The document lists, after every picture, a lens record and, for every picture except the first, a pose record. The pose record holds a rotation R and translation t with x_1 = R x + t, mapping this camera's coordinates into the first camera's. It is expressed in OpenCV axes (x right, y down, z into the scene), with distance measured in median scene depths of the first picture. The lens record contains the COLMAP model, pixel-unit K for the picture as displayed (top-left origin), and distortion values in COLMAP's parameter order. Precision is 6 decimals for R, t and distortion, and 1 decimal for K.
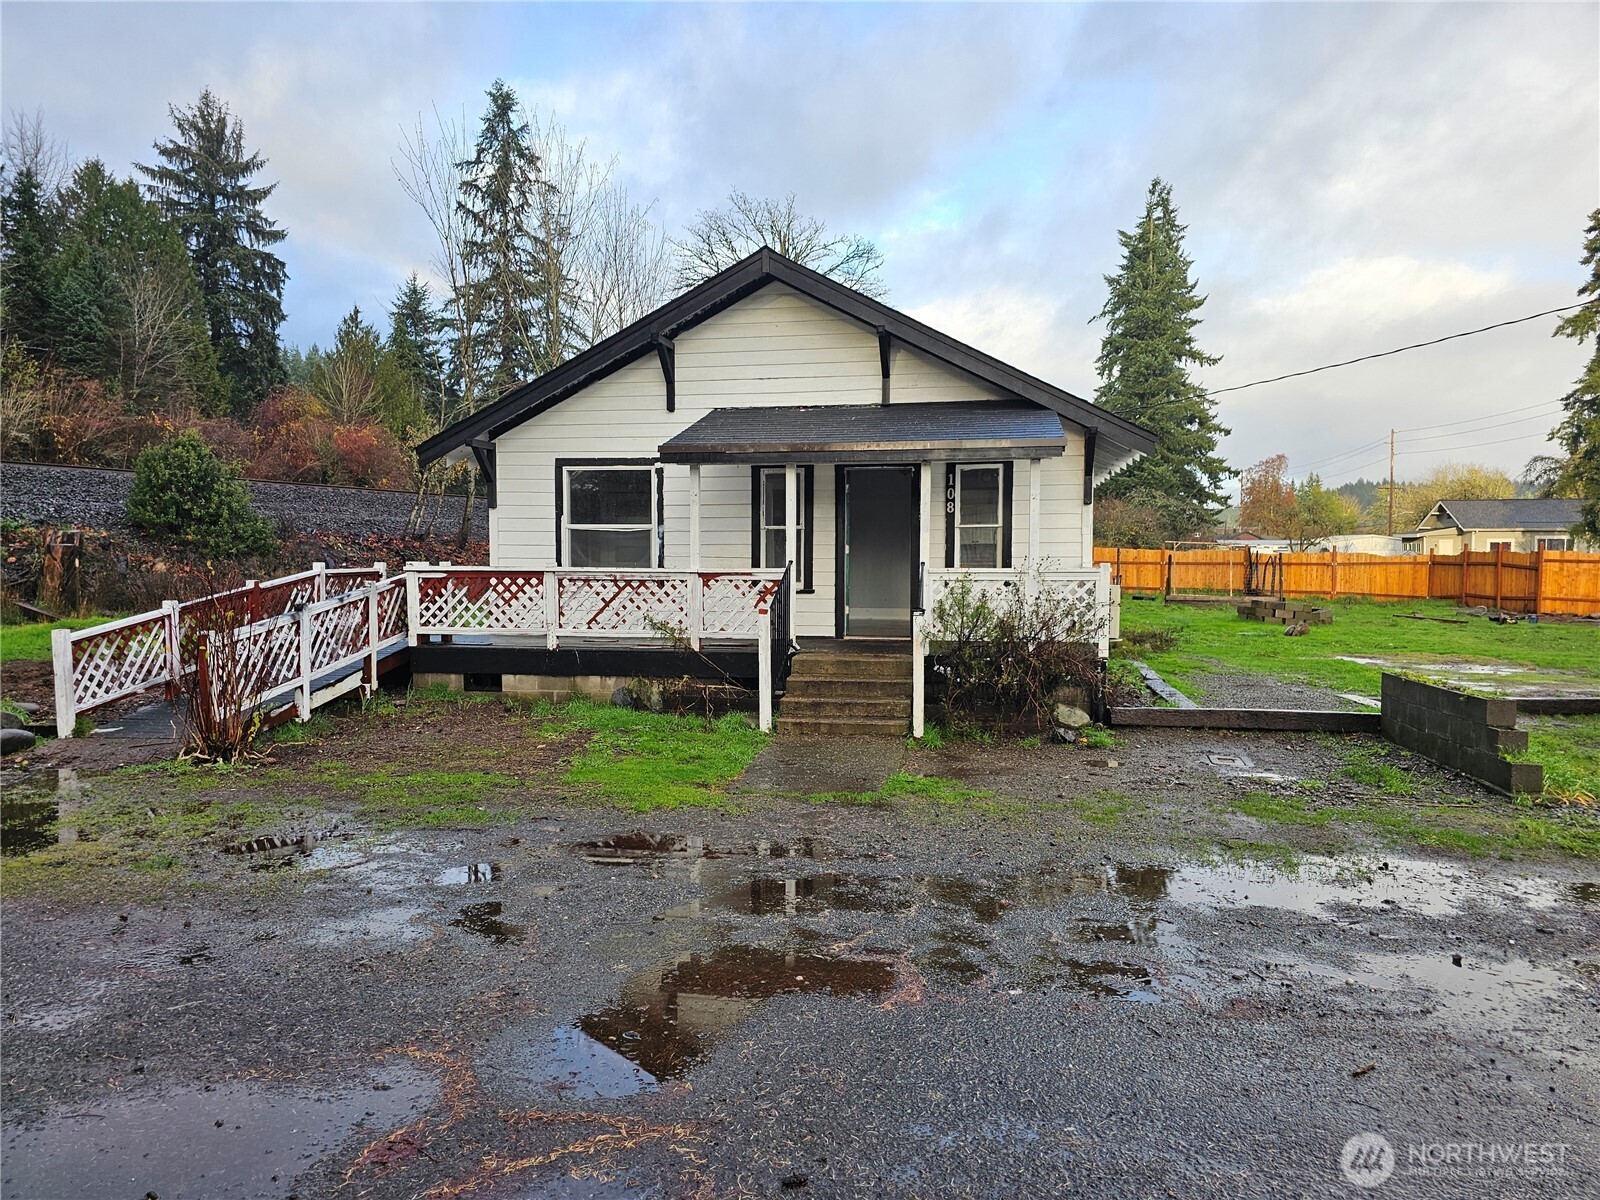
lens RADIAL K [[1075.4, 0, 795.7], [0, 1075.4, 613.6], [0, 0, 1]] dist [0.051833, -0.026947]
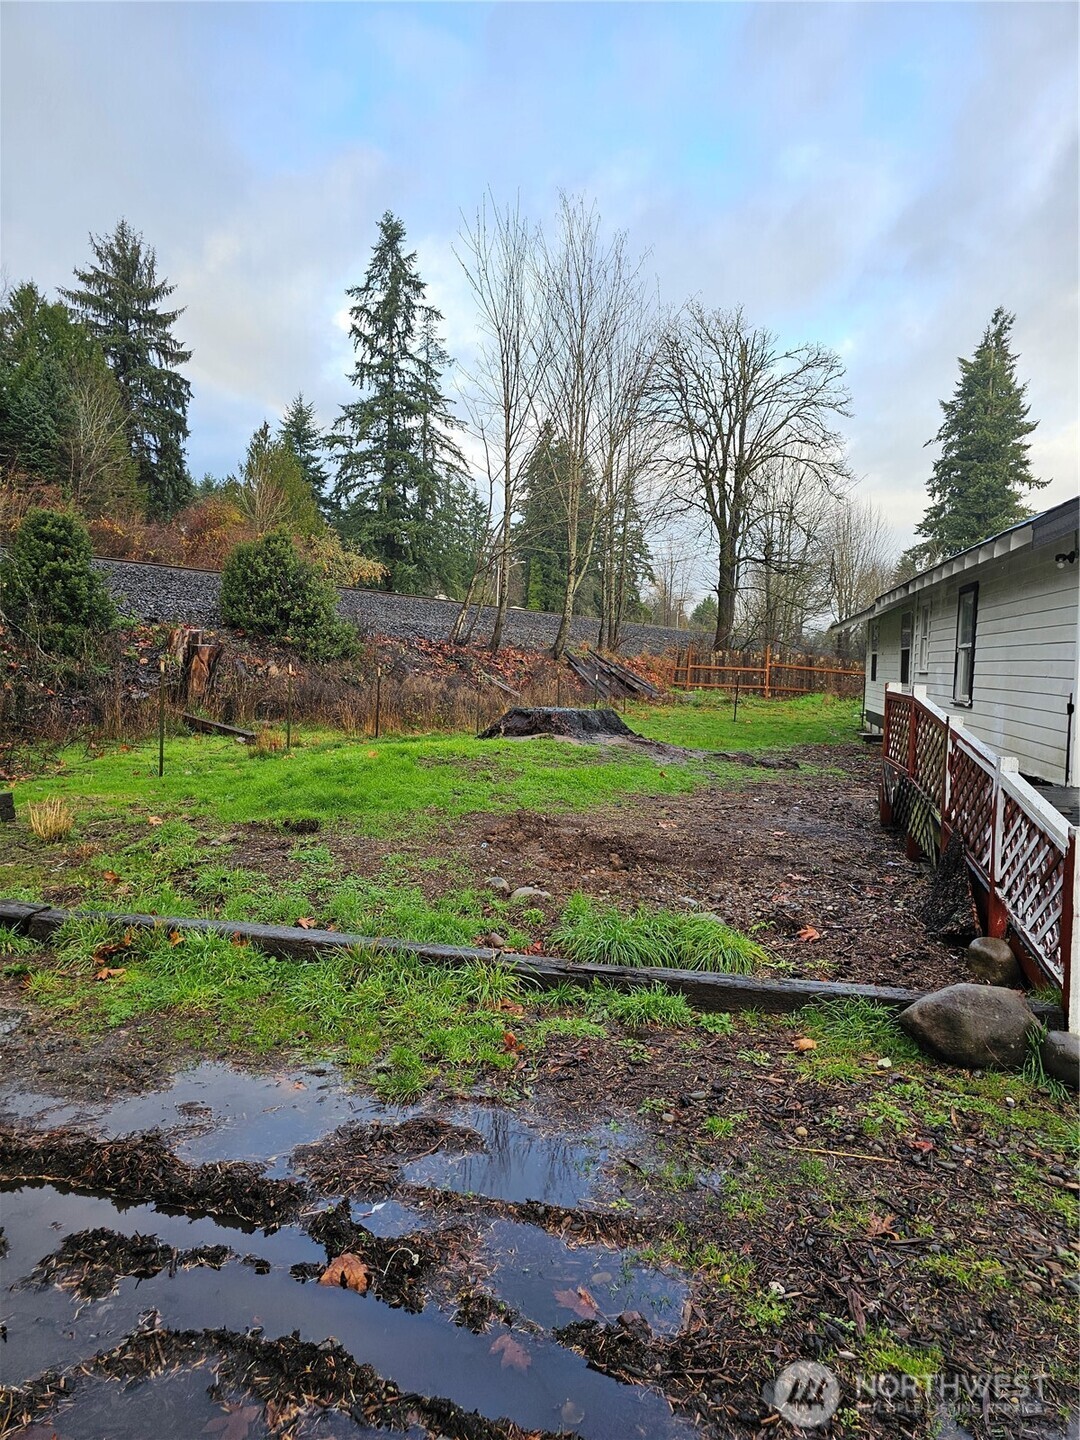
lens RADIAL K [[967.9, 0, 538.8], [0, 967.9, 718.5], [0, 0, 1]] dist [0.051833, -0.026947]
pose [[0.999047, 0.021118, -0.038201, -0.081878], [-0.020899, 0.999763, 0.006129, -0.003042], [0.038321, -0.005325, 0.999251, 0.047070]]
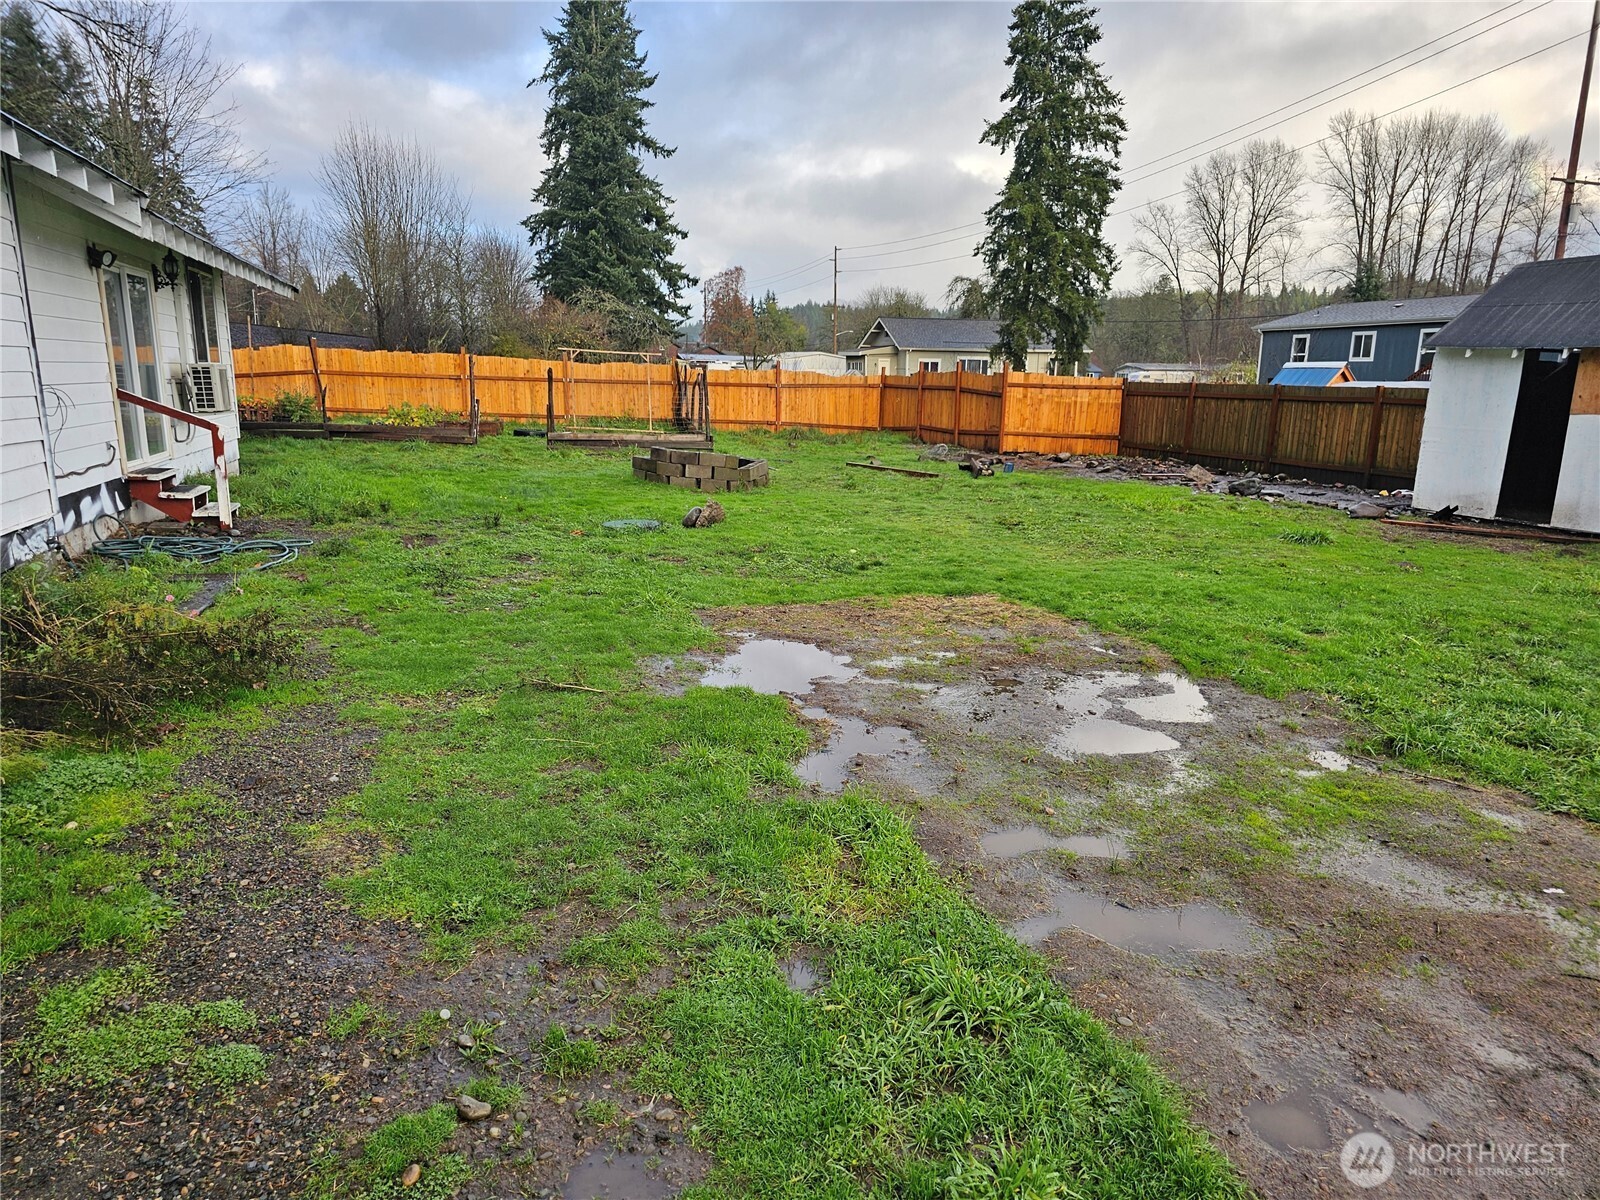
lens RADIAL K [[1075.4, 0, 812.1], [0, 1075.4, 619.6], [0, 0, 1]] dist [0.051833, -0.026947]
pose [[0.887096, -0.089108, 0.452902, 0.056656], [0.008430, 0.984153, 0.177120, -0.006358], [-0.461508, -0.153305, 0.873790, 0.107322]]
